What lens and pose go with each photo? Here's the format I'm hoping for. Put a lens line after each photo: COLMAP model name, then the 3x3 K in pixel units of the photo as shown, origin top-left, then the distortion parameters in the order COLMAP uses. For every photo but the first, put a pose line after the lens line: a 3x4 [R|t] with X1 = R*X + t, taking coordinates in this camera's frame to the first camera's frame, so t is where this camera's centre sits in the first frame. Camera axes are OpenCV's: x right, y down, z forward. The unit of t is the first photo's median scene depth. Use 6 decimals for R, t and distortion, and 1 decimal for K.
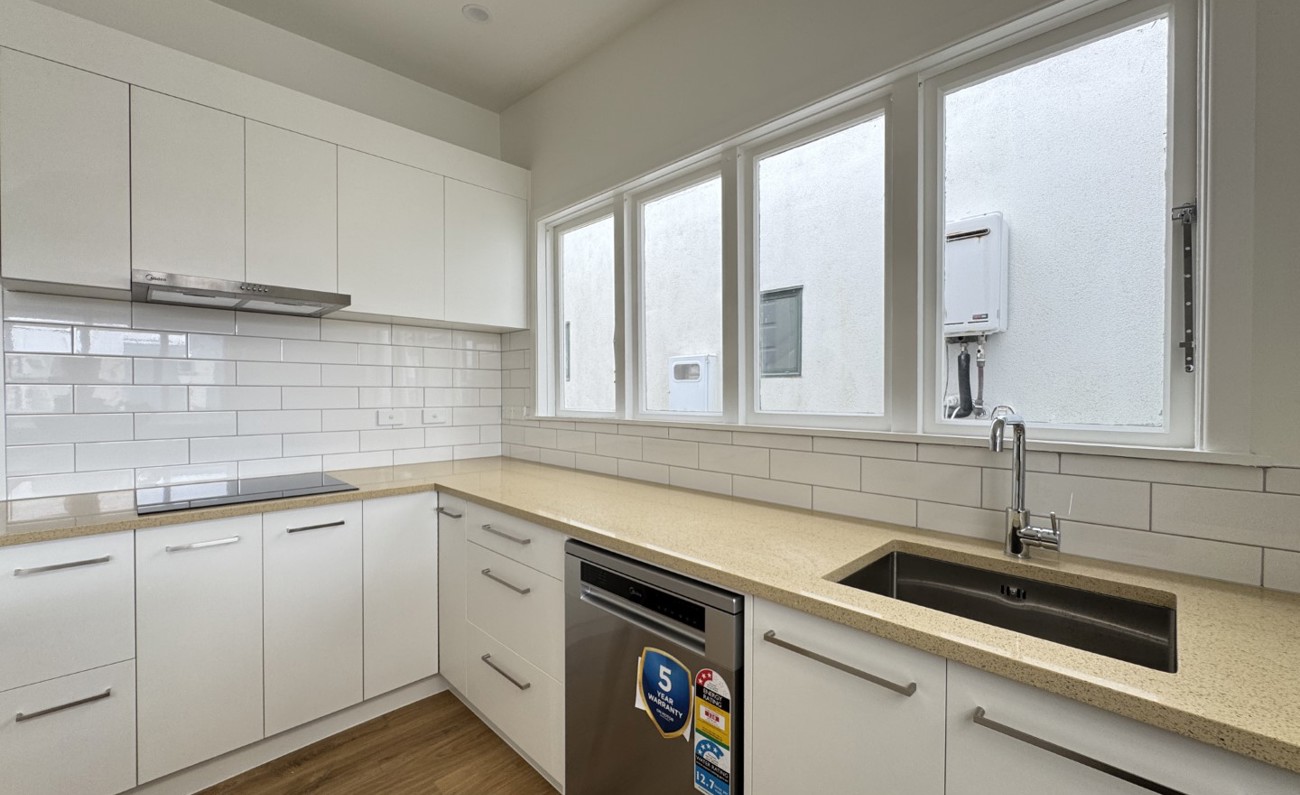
lens RADIAL K [[519.8, 0, 647.6], [0, 519.8, 398.6], [0, 0, 1]] dist [-0.003079, 0.000033]
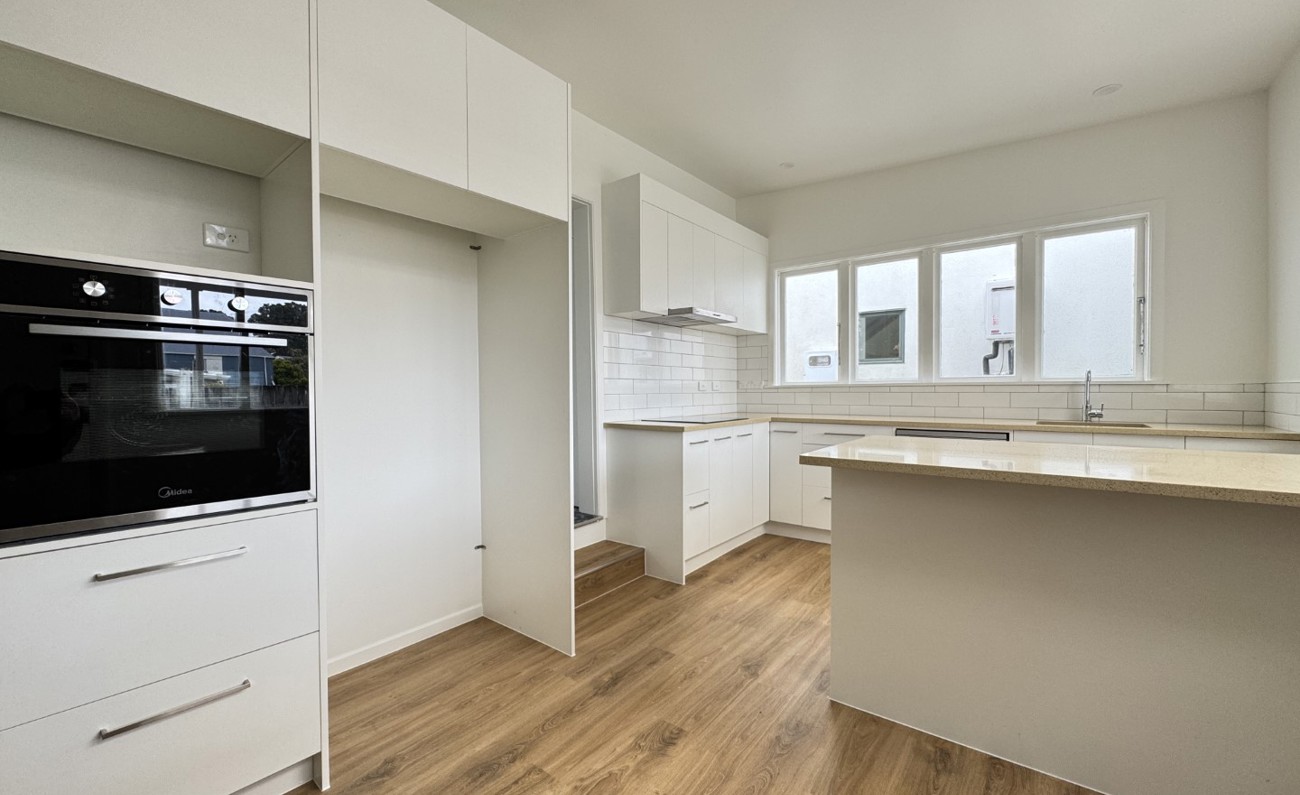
lens RADIAL K [[519.8, 0, 647.6], [0, 519.8, 398.6], [0, 0, 1]] dist [-0.003079, 0.000033]
pose [[0.991557, -0.009367, 0.129335, -1.067740], [0.008500, 0.999938, 0.007252, 0.075921], [-0.129395, -0.006091, 0.991574, -0.779008]]
